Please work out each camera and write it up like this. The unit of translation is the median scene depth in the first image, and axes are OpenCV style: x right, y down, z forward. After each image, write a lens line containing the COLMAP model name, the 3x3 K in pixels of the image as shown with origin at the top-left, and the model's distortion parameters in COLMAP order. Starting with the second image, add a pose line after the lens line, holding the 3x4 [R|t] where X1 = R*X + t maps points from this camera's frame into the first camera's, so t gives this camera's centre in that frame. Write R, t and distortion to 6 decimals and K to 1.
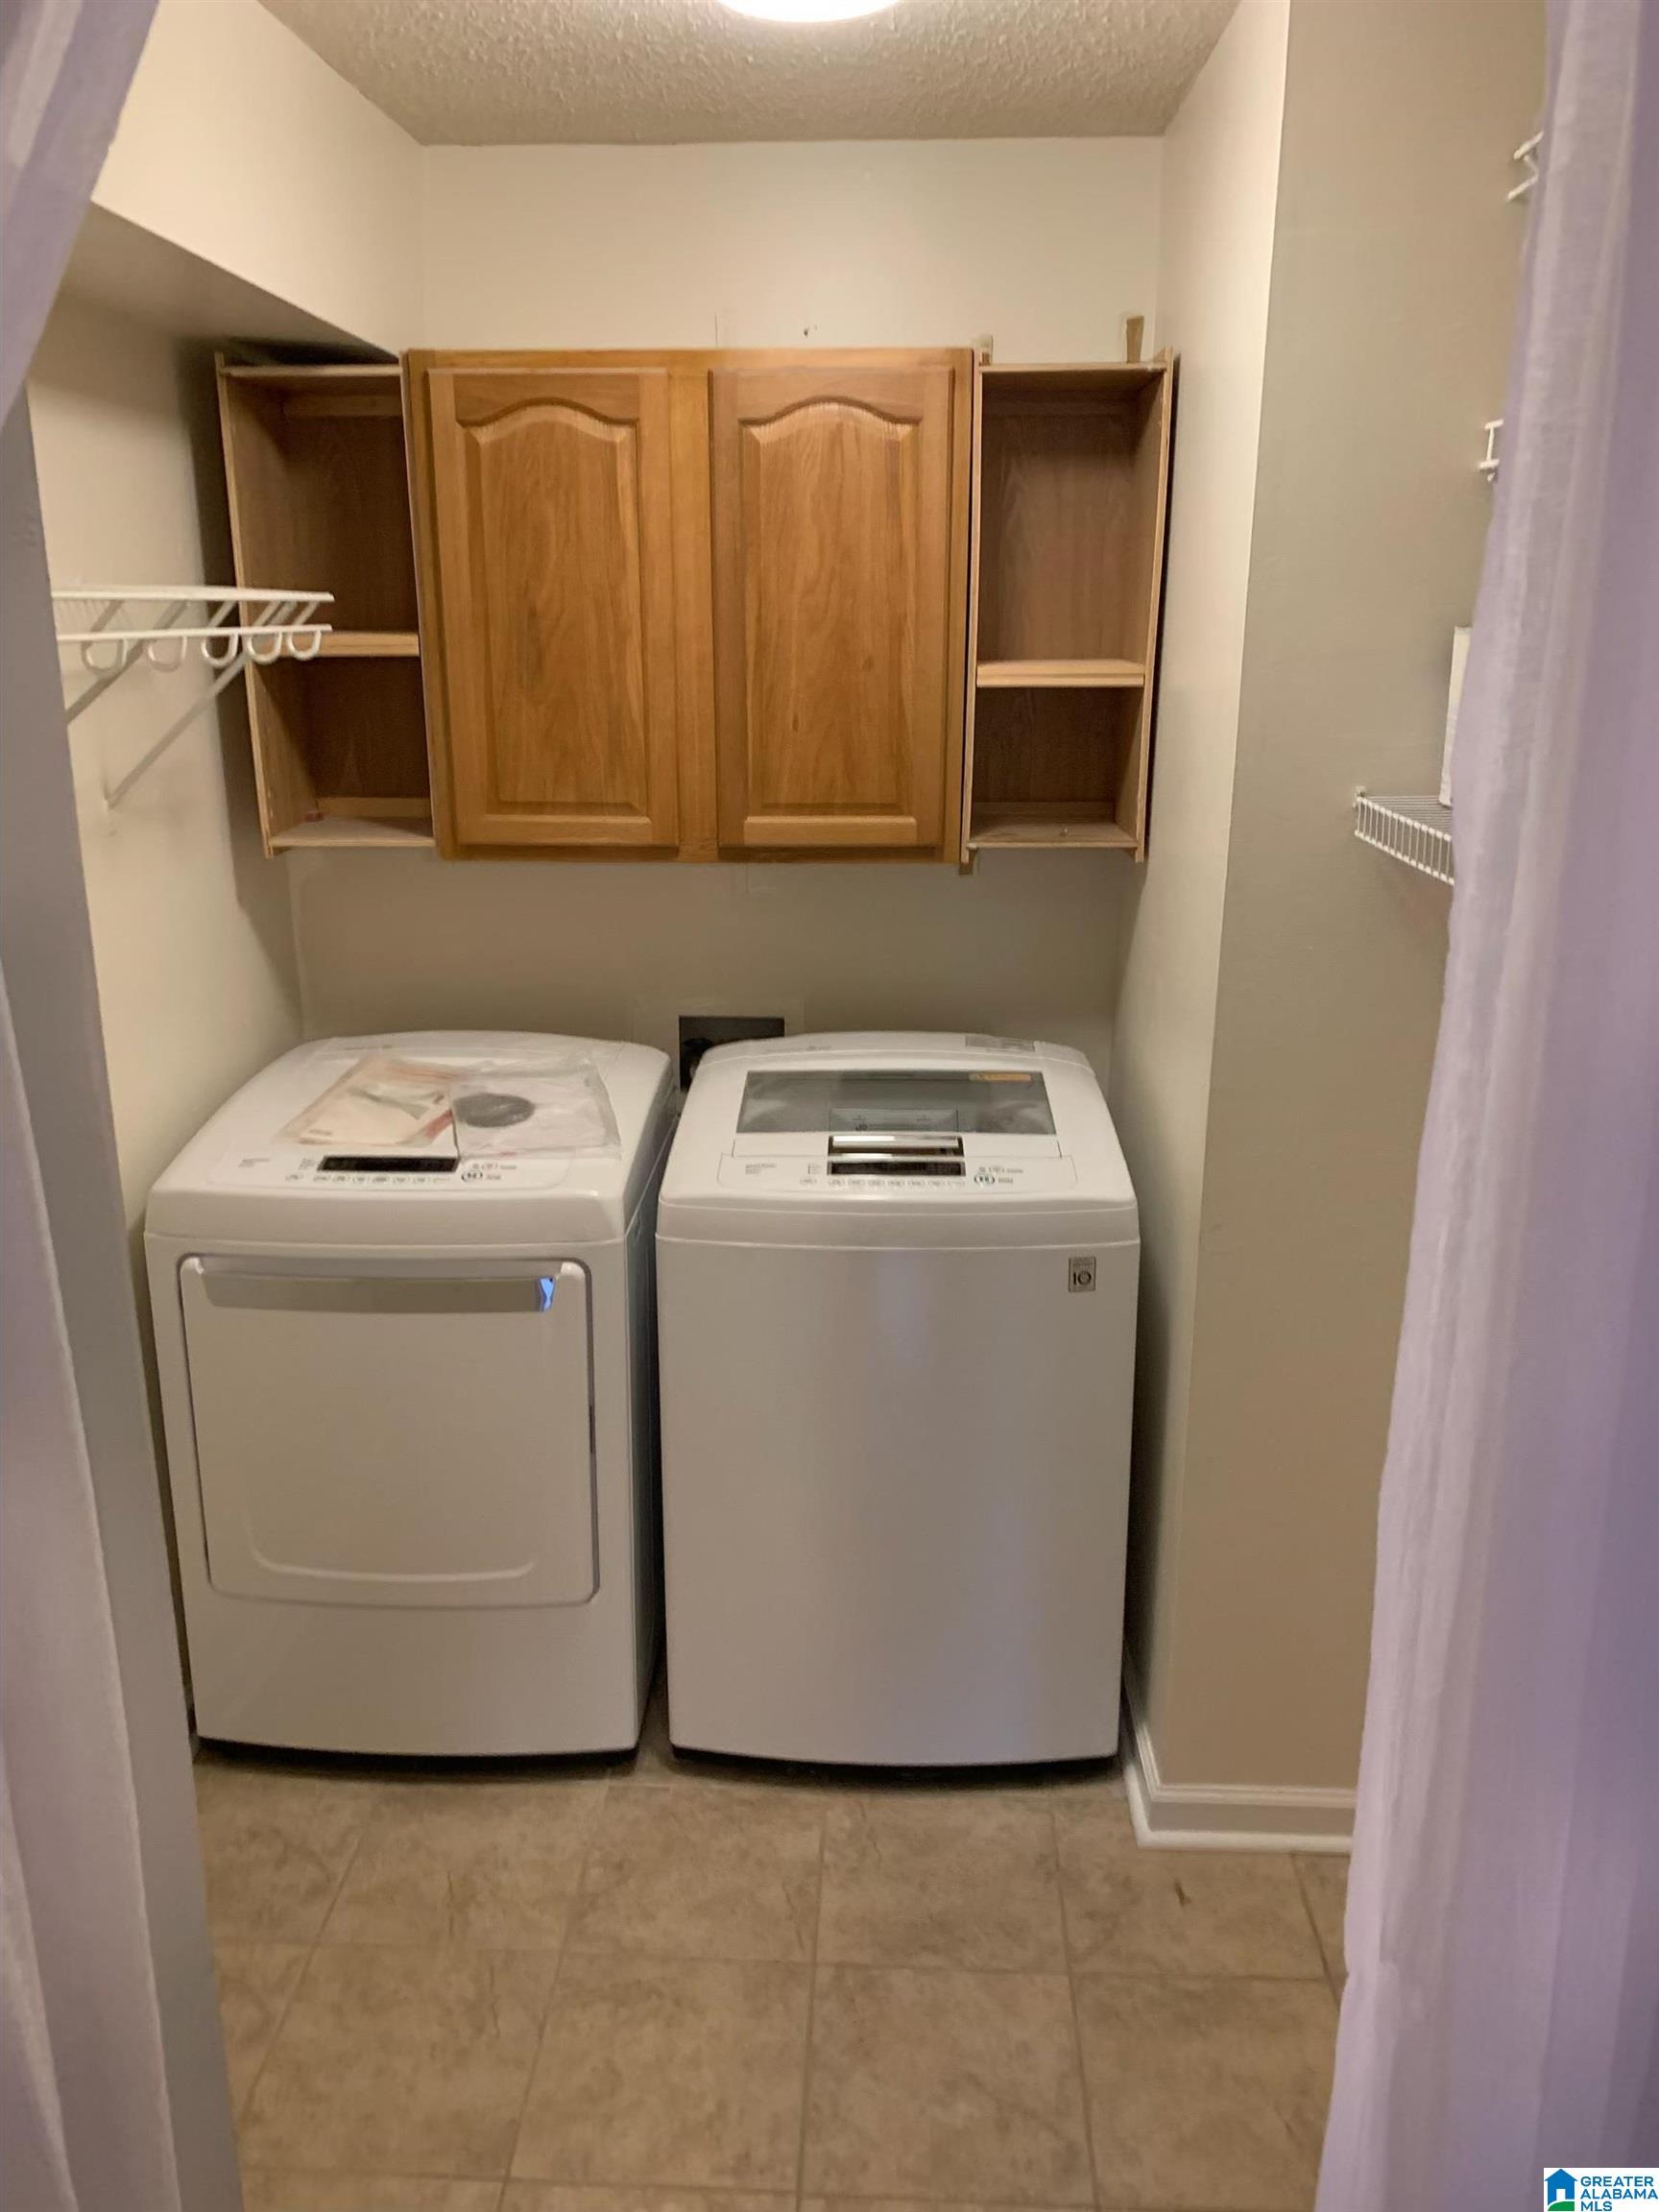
lens RADIAL K [[1689.9, 0, 829.5], [0, 1689.9, 1106.0], [0, 0, 1]] dist [0.000725, -0.087207]
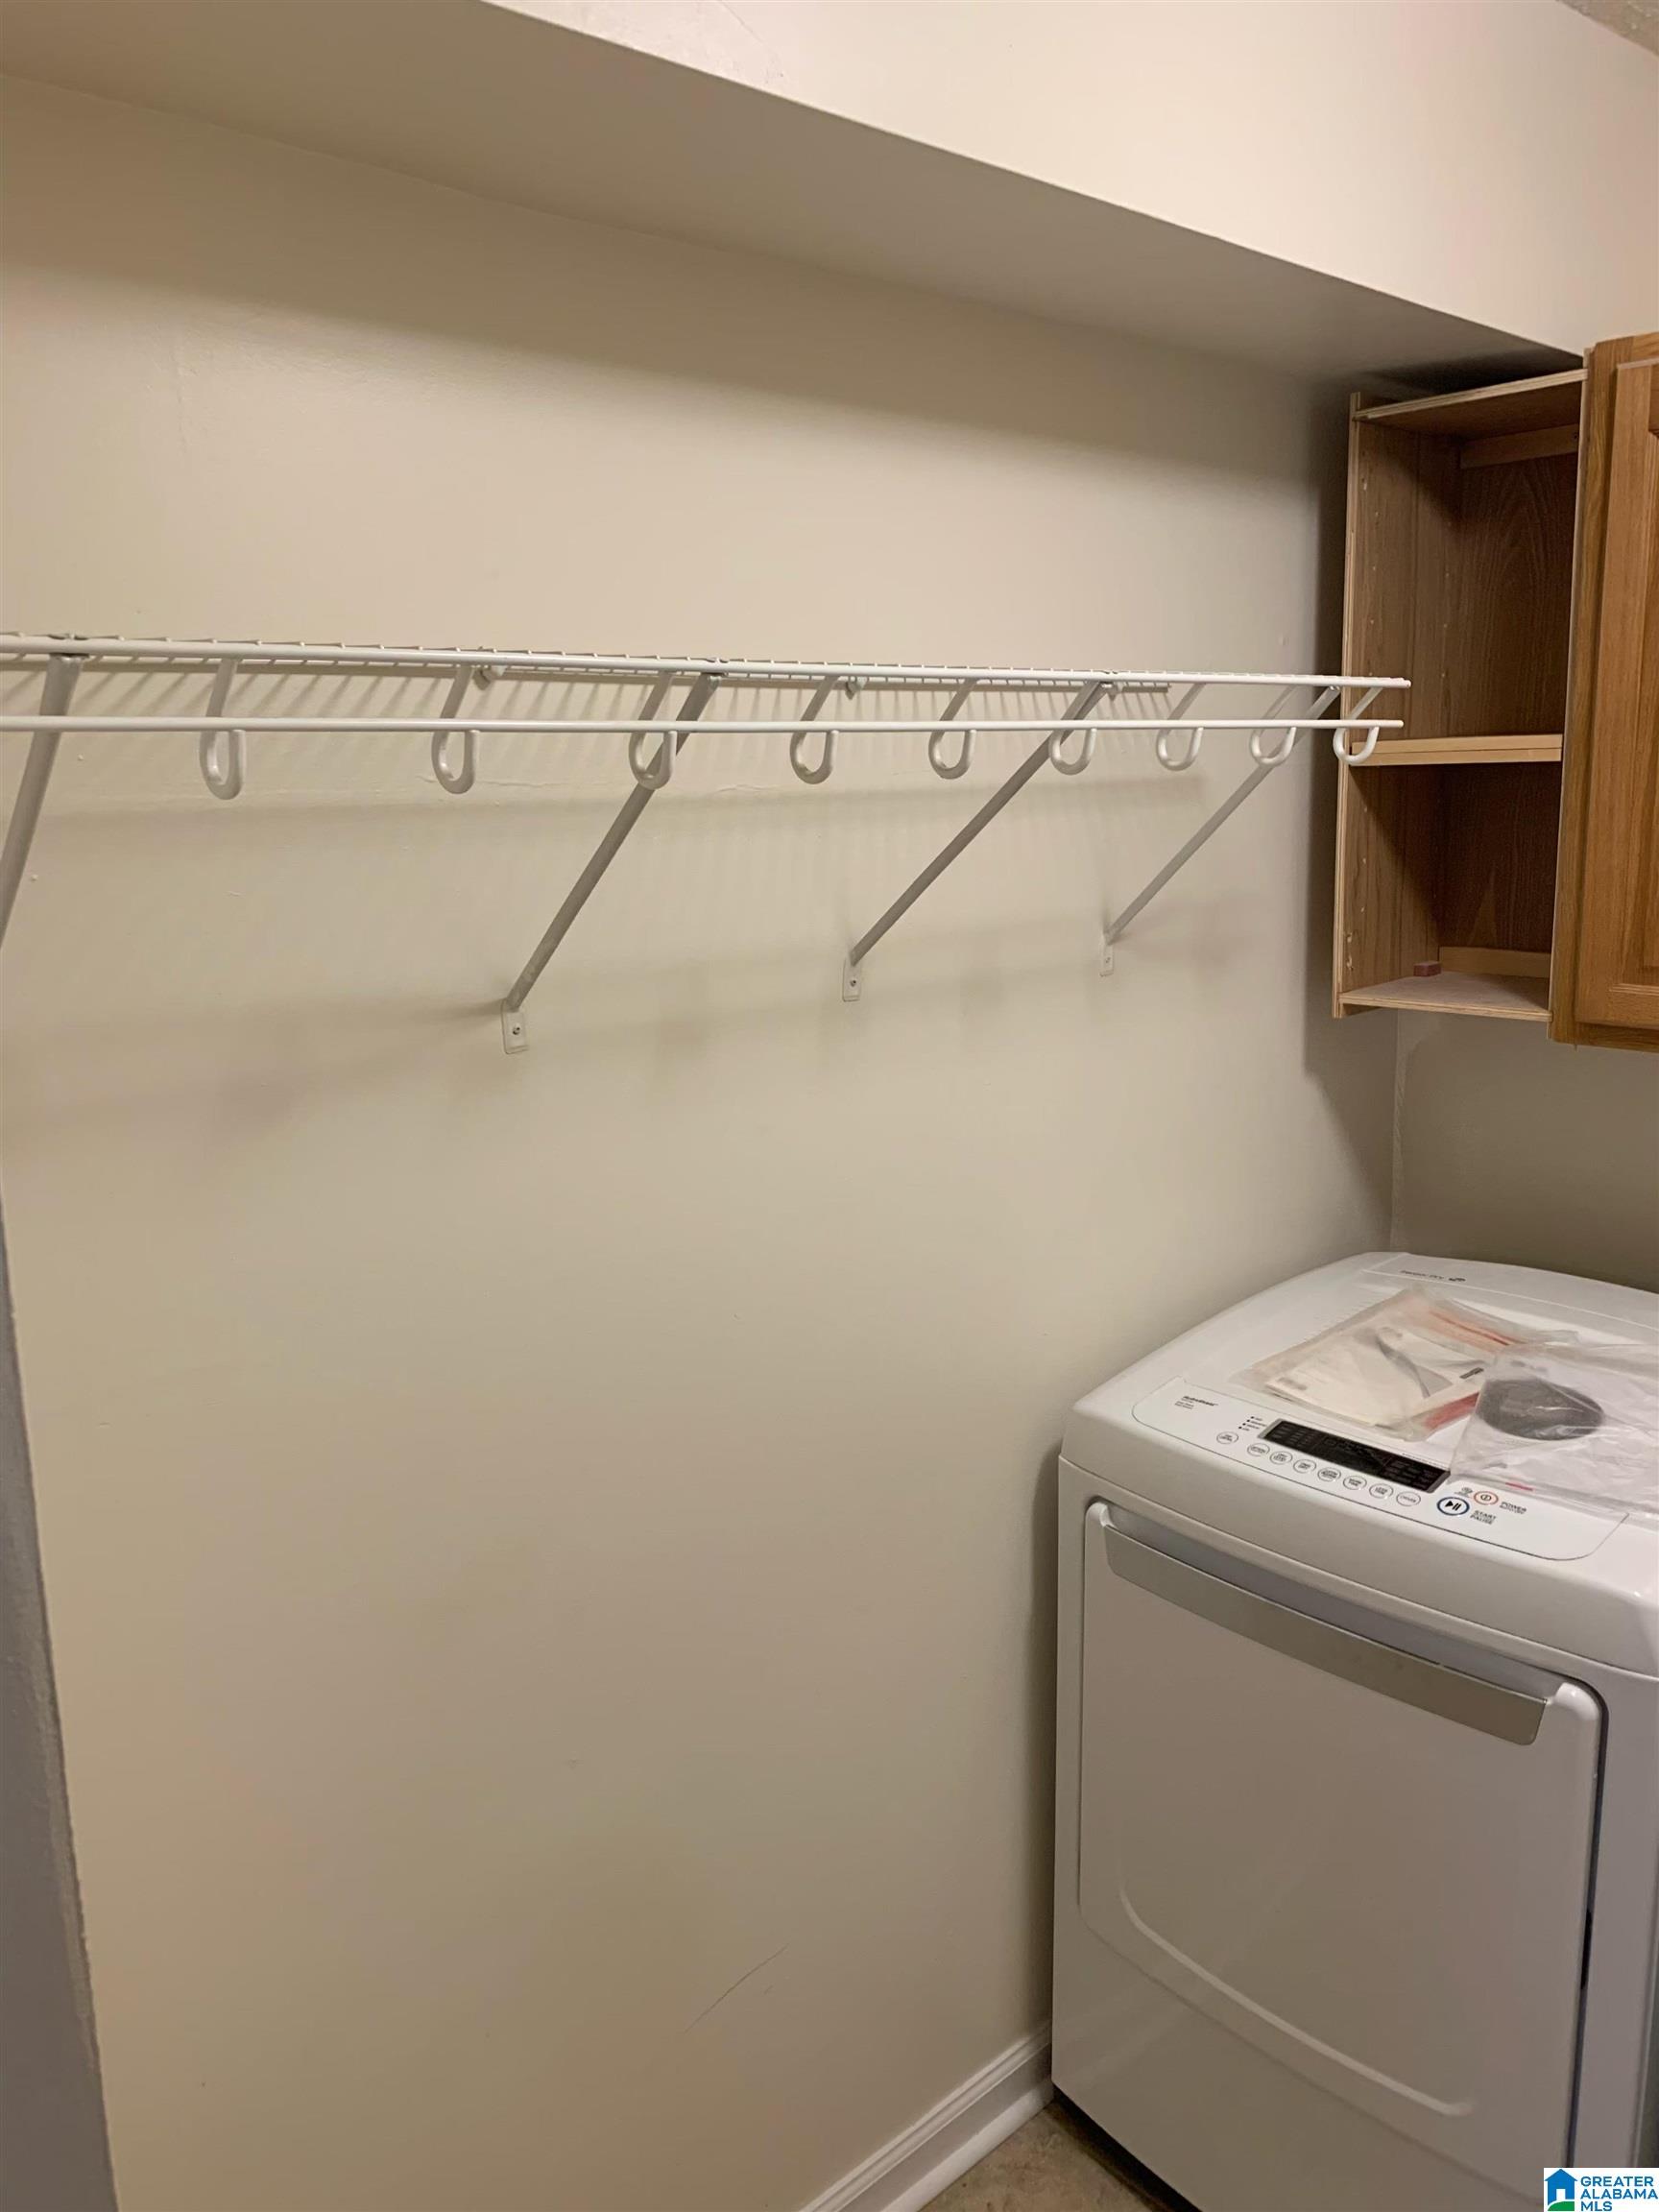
lens RADIAL K [[1673.4, 0, 826.4], [0, 1673.4, 1081.9], [0, 0, 1]] dist [0.000952, 0.002831]
pose [[0.696293, 0.112740, -0.708848, 0.066016], [-0.177977, 0.983864, -0.018345, -0.064356], [0.695341, 0.138933, 0.705123, 0.303124]]
